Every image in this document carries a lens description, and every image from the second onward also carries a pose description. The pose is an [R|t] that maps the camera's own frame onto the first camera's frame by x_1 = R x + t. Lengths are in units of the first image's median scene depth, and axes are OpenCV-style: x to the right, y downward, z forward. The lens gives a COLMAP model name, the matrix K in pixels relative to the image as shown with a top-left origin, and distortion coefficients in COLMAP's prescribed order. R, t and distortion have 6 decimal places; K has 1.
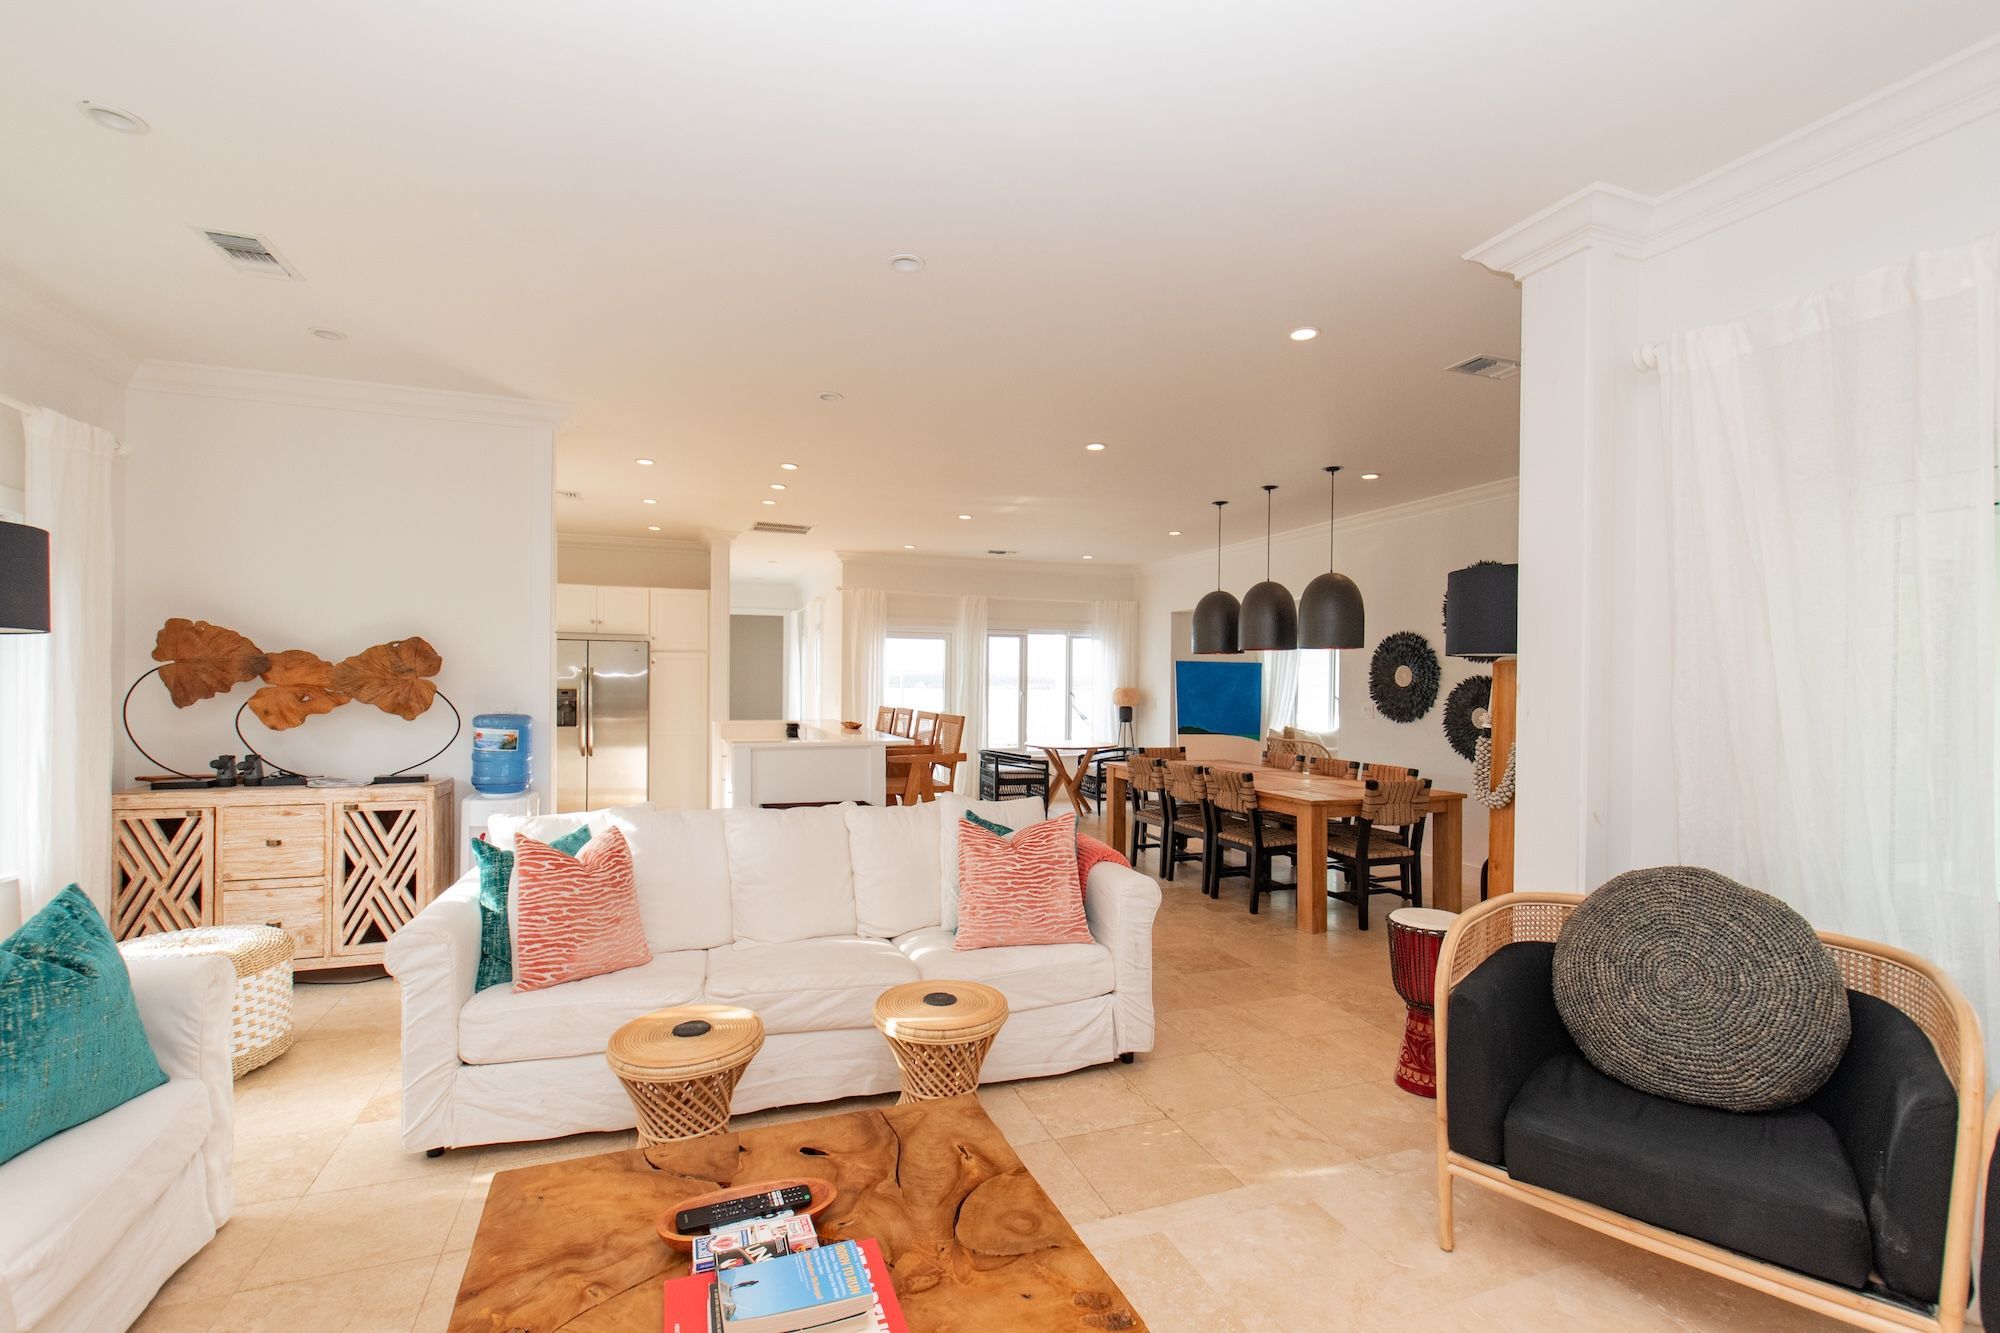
lens RADIAL K [[918.0, 0, 971.9], [0, 918.0, 693.7], [0, 0, 1]] dist [-0.002232, 0.002016]
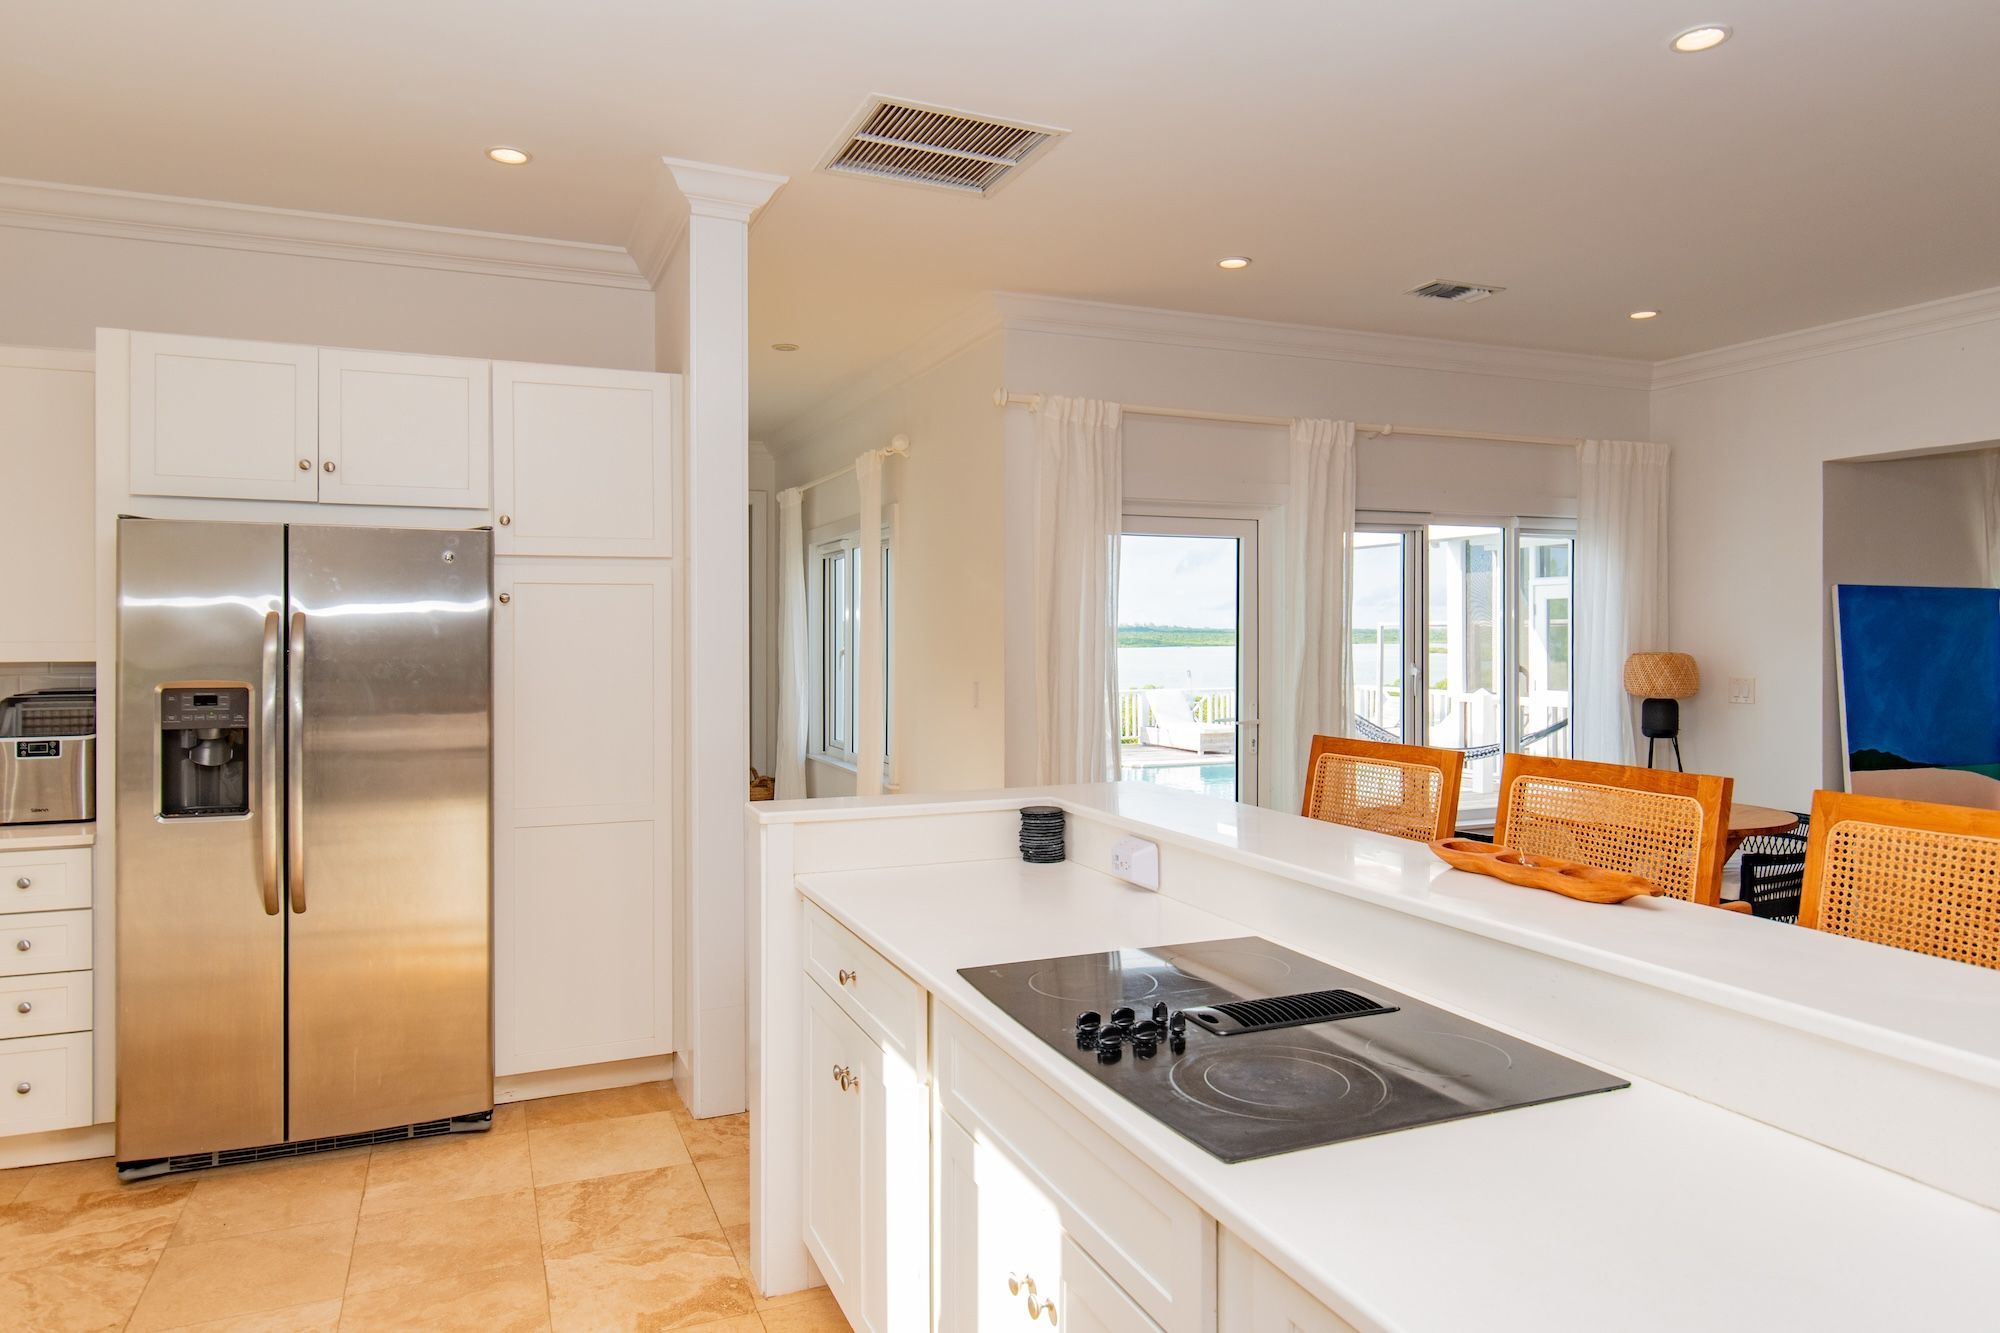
lens RADIAL K [[1245.3, 0, 954.7], [0, 1245.3, 654.5], [0, 0, 1]] dist [0.004973, 0.000362]
pose [[0.998647, -0.012517, 0.050470, -0.266954], [0.012515, 0.999922, 0.000362, -0.015320], [-0.050470, 0.000271, 0.998726, 0.701756]]
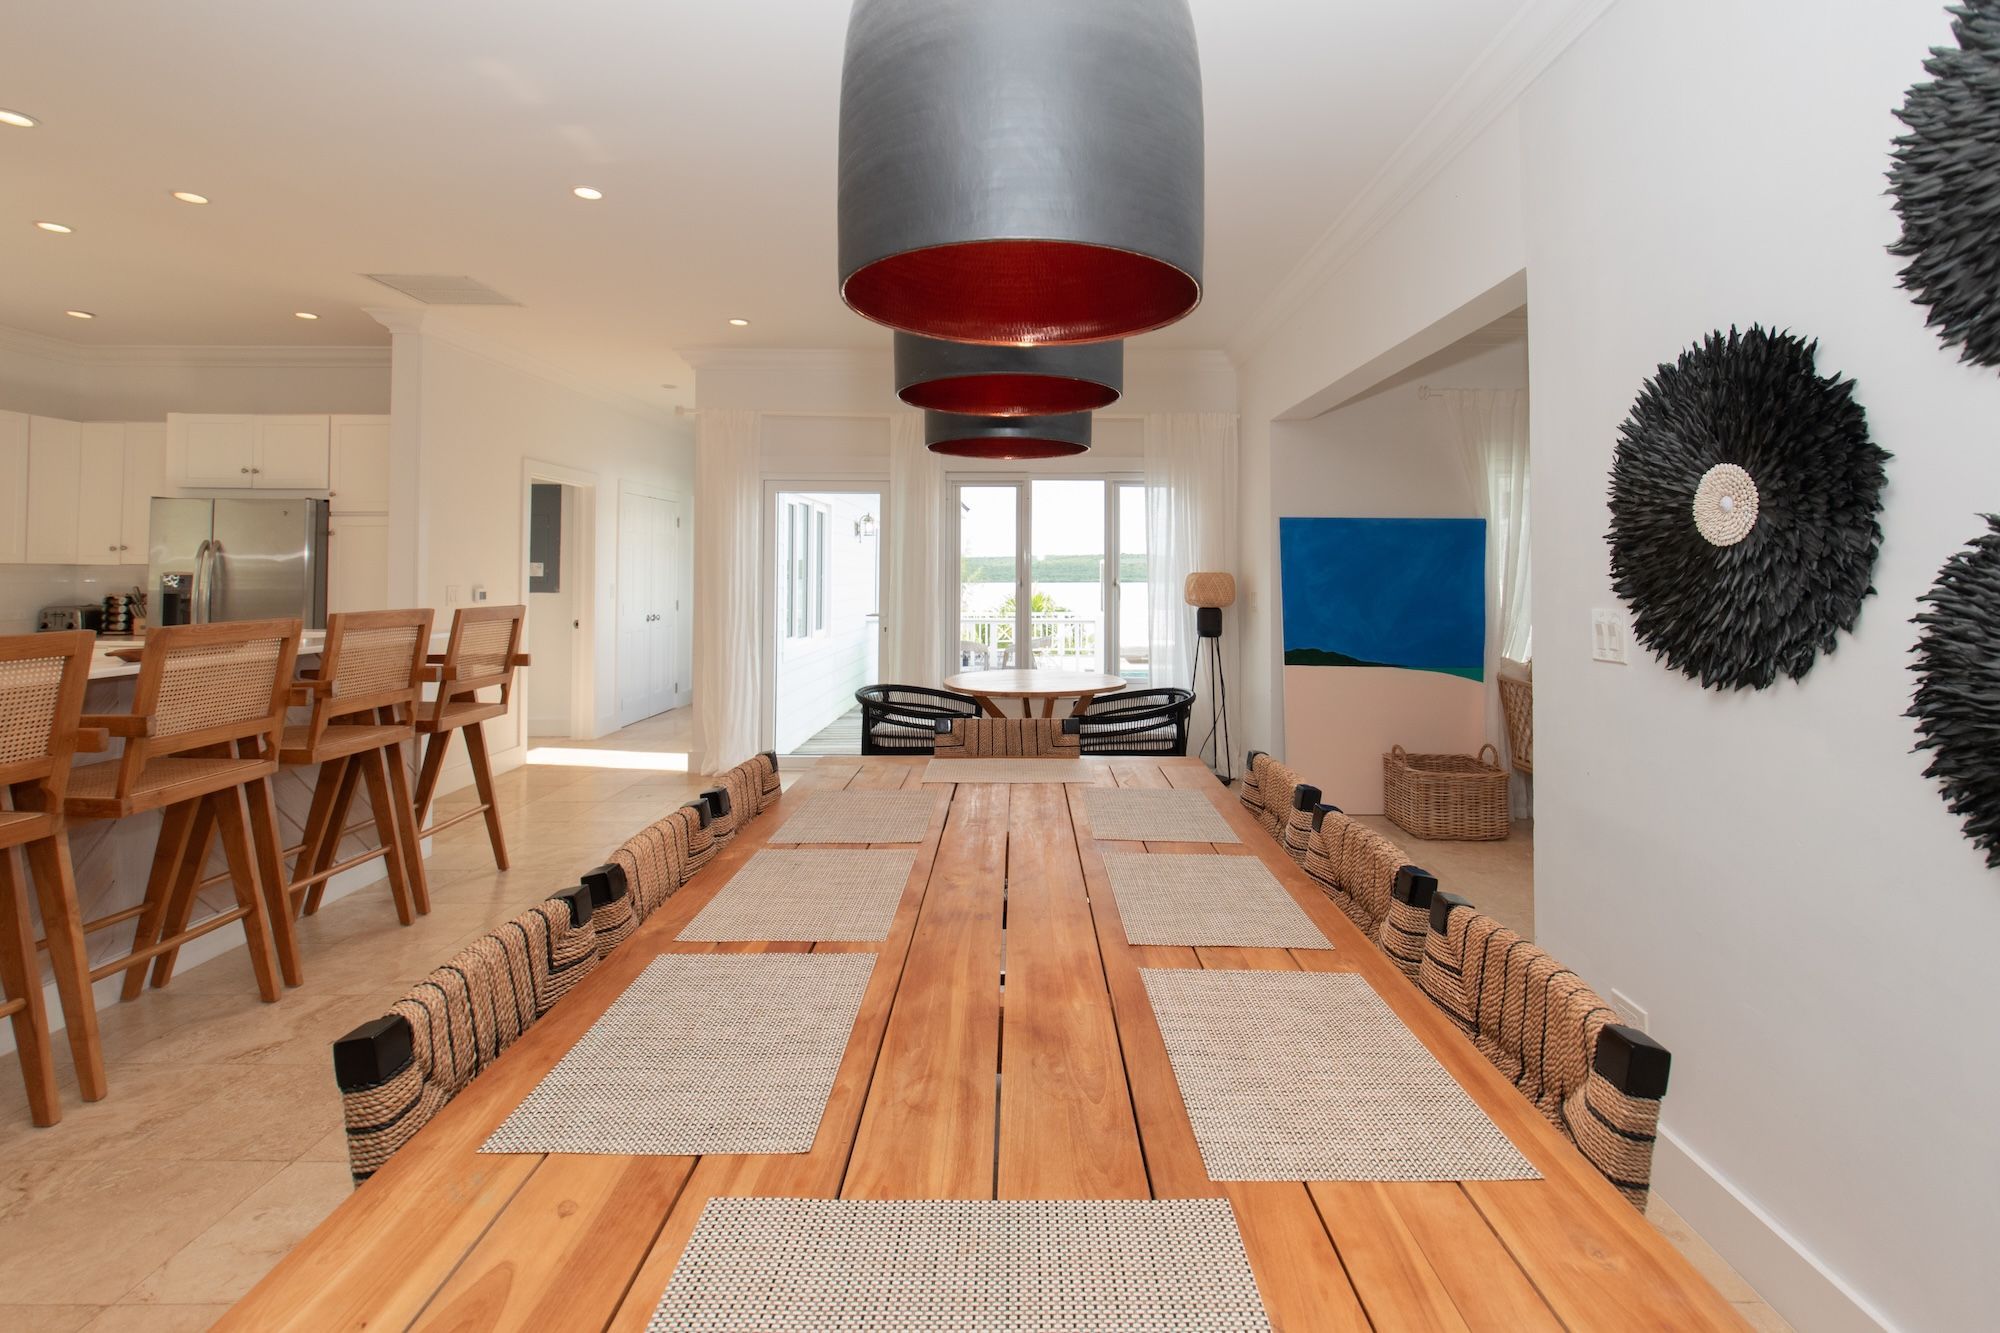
lens RADIAL K [[918.0, 0, 1033.9], [0, 918.0, 566.2], [0, 0, 1]] dist [-0.002232, 0.002016]
pose [[0.945124, -0.007000, -0.326636, 0.375810], [-0.000850, 0.999714, -0.023883, 0.003888], [0.326710, 0.022850, 0.944848, 0.703601]]
